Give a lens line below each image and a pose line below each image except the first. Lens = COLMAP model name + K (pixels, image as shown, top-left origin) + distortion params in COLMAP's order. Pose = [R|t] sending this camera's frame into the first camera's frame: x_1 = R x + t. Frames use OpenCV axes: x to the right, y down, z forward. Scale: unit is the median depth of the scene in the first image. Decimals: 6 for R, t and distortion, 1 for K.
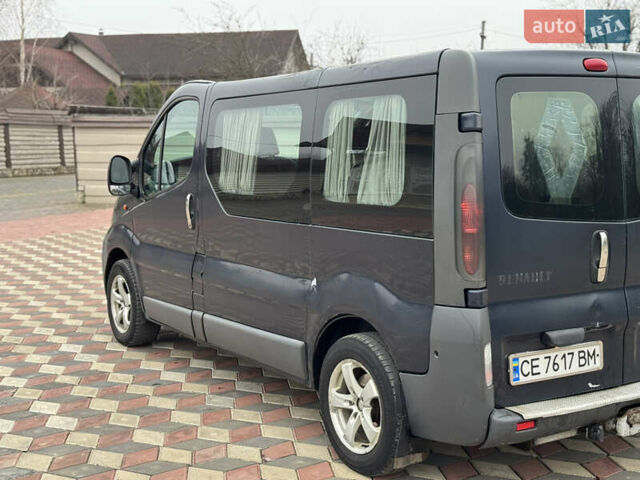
lens RADIAL K [[869.2, 0, 320.0], [0, 869.2, 240.0], [0, 0, 1]] dist [0.197763, -0.357715]
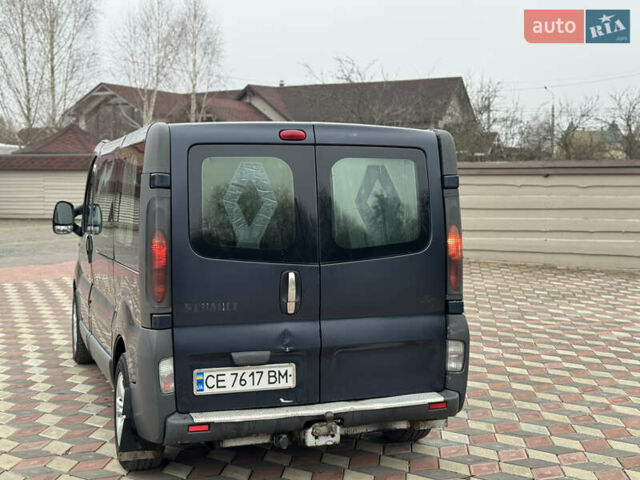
lens RADIAL K [[869.2, 0, 320.0], [0, 869.2, 240.0], [0, 0, 1]] dist [0.197763, -0.357715]
pose [[0.975913, 0.023215, -0.216923, 0.614581], [-0.033944, 0.998371, -0.045866, 0.000201], [0.215505, 0.052124, 0.975111, -0.154409]]
